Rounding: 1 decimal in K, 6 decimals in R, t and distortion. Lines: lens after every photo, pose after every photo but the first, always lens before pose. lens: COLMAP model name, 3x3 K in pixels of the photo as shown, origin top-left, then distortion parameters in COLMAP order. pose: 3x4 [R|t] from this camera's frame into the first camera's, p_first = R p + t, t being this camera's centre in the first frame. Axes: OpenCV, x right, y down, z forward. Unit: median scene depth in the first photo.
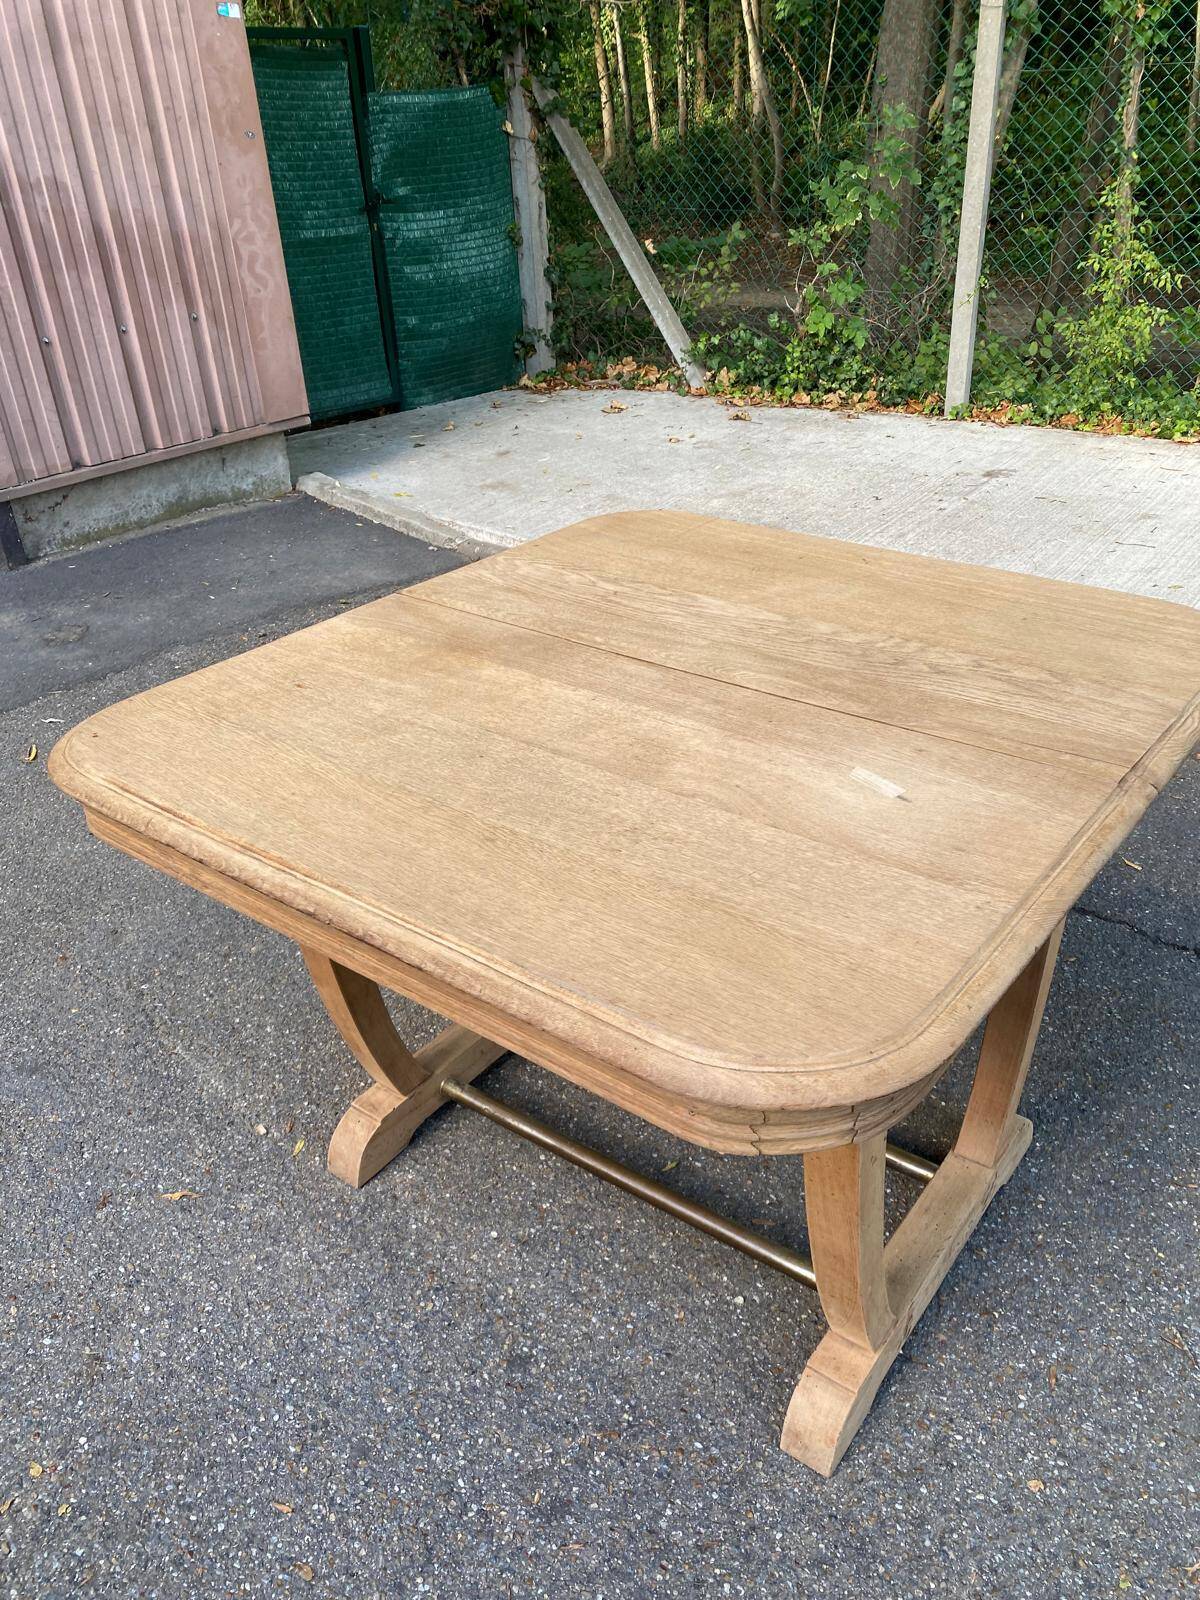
lens RADIAL K [[1232.0, 0, 612.3], [0, 1232.0, 789.4], [0, 0, 1]] dist [0.000895, 0.000534]
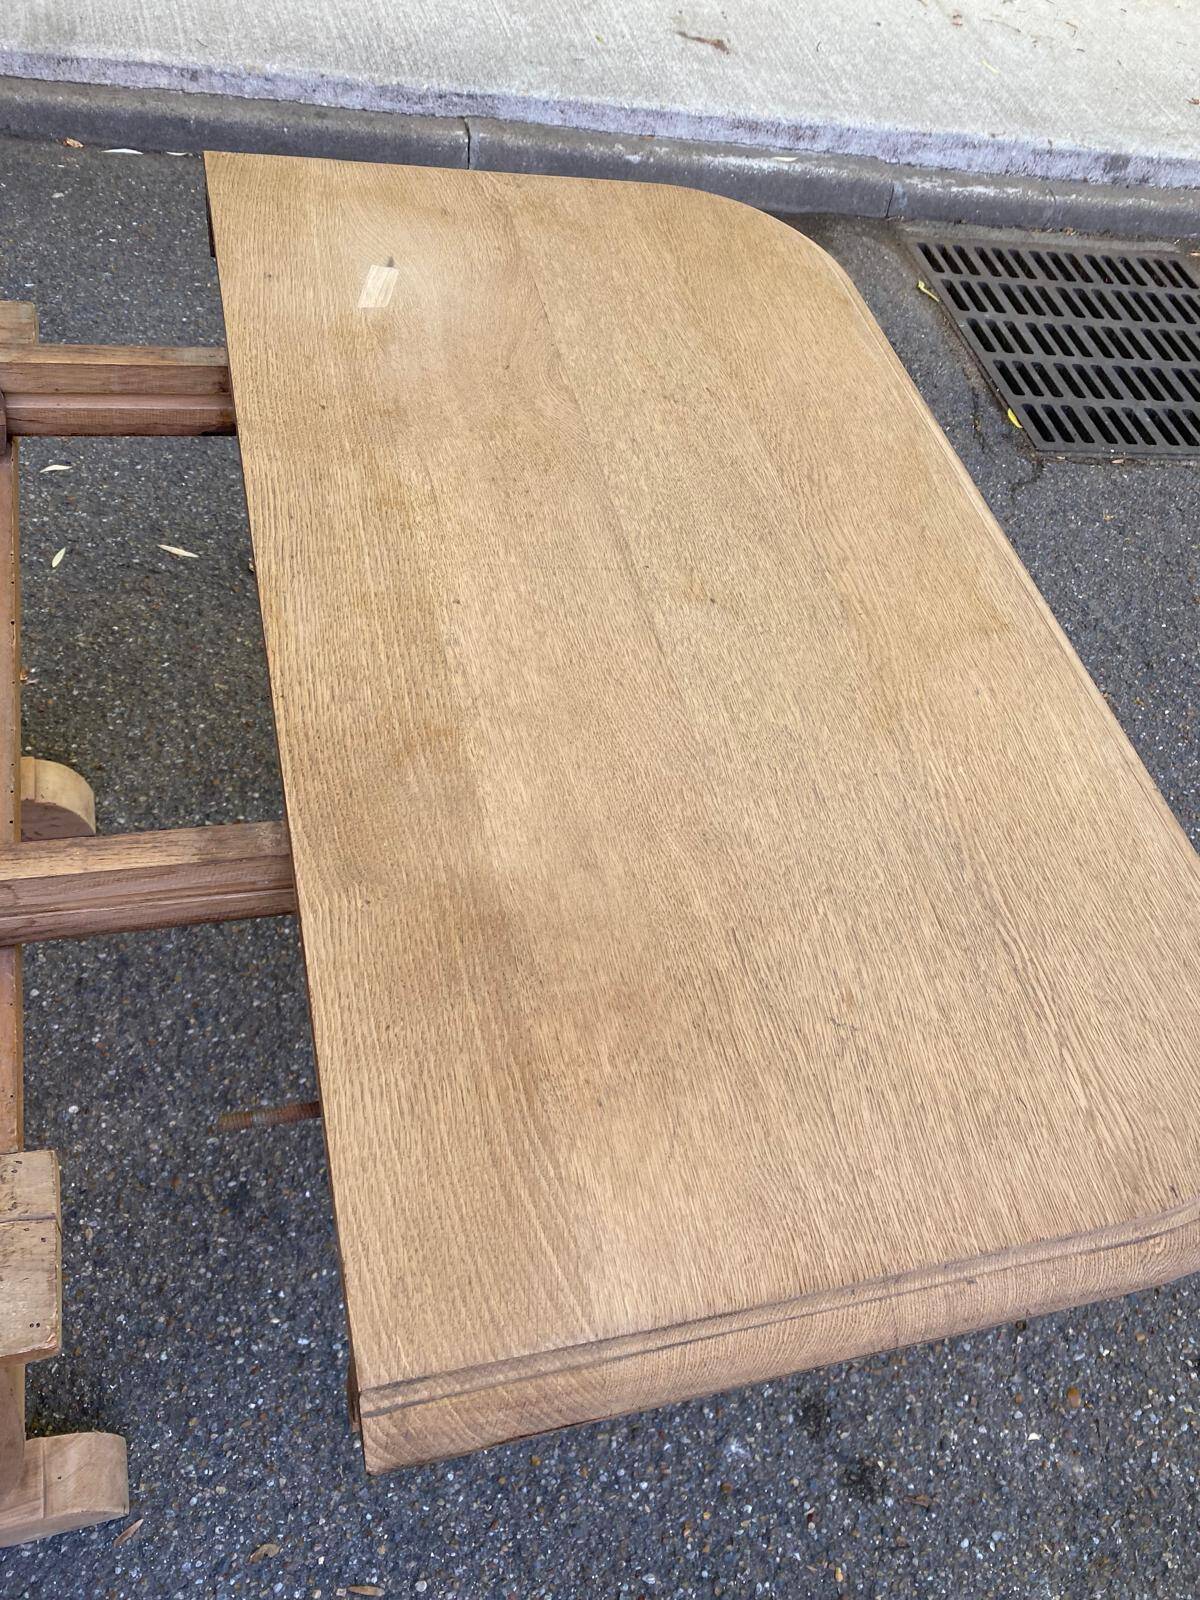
lens RADIAL K [[1220.1, 0, 616.6], [0, 1220.1, 804.9], [0, 0, 1]] dist [0.019079, -0.027200]
pose [[0.592393, -0.543388, 0.594811, -0.088215], [0.183656, 0.809943, 0.557012, -0.058096], [-0.784437, -0.220729, 0.579601, 0.115701]]
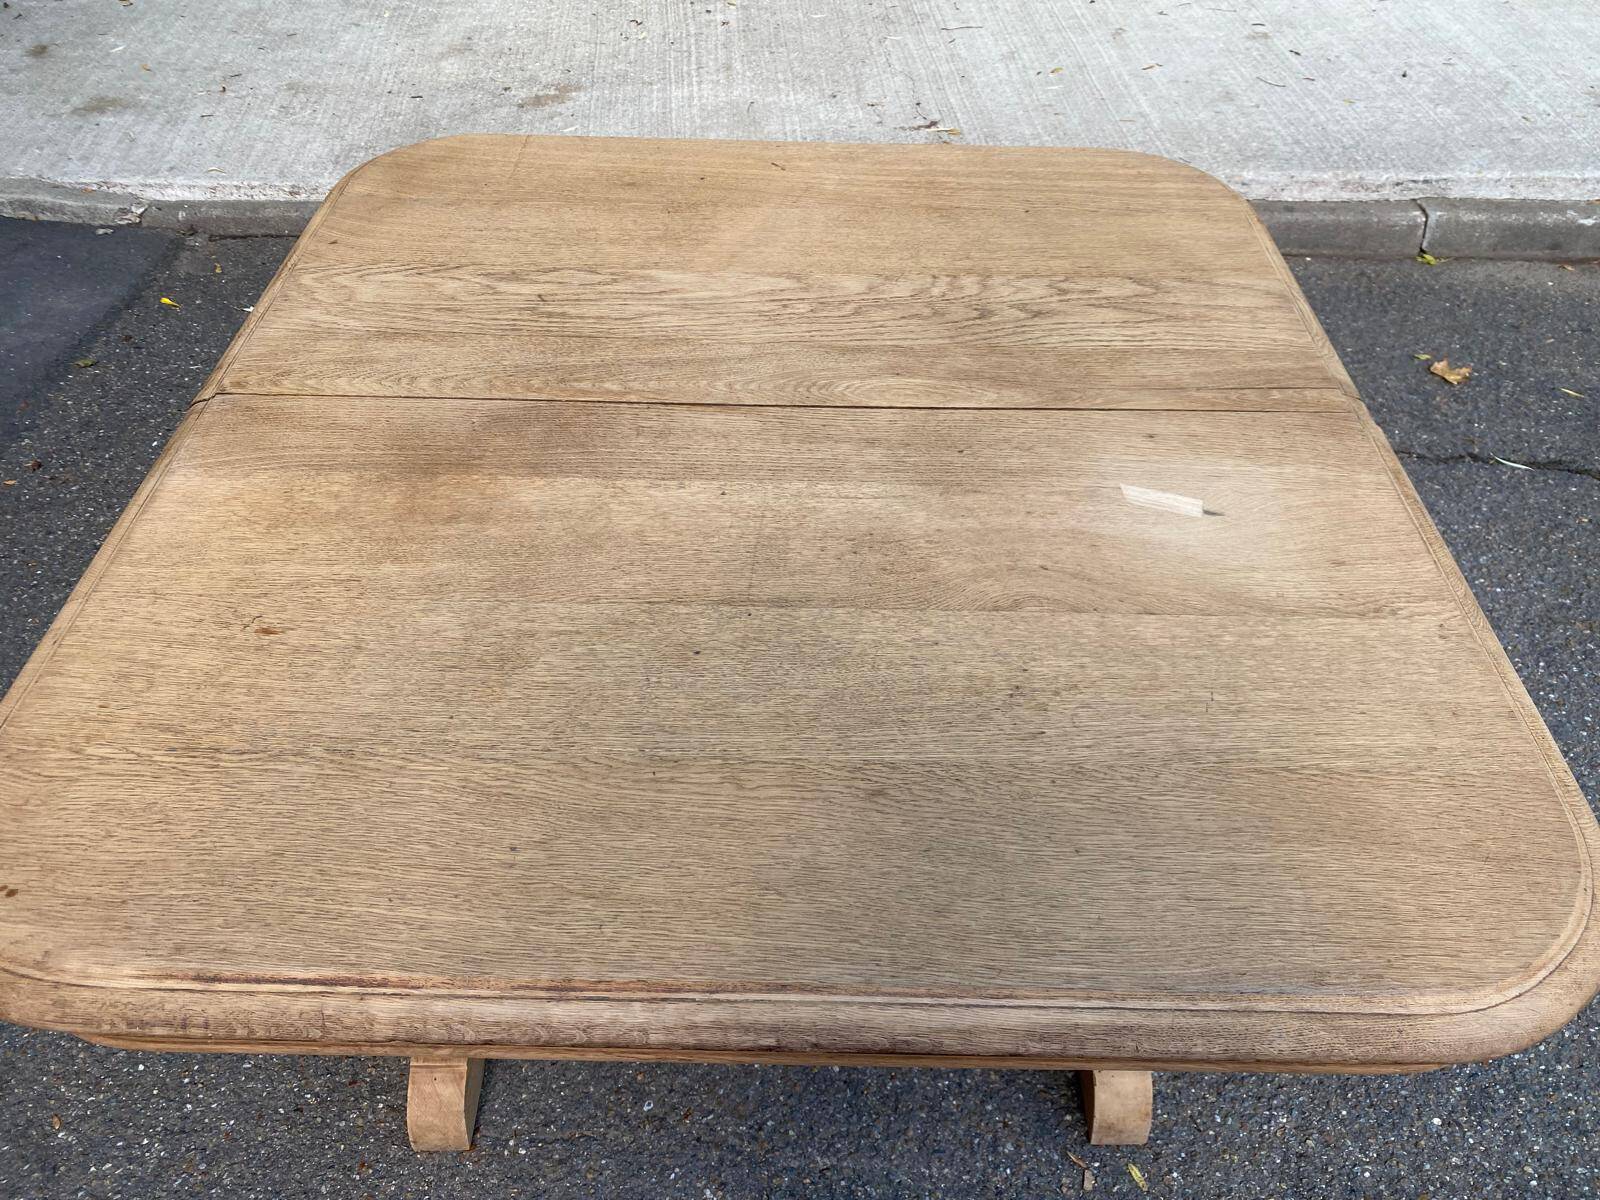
lens RADIAL K [[1228.3, 0, 801.3], [0, 1228.3, 596.5], [0, 0, 1]] dist [0.005360, -0.007518]
pose [[0.772903, -0.414309, 0.480593, -0.239737], [0.281234, 0.902625, 0.325845, -0.121722], [-0.568795, -0.116687, 0.814160, 0.219118]]
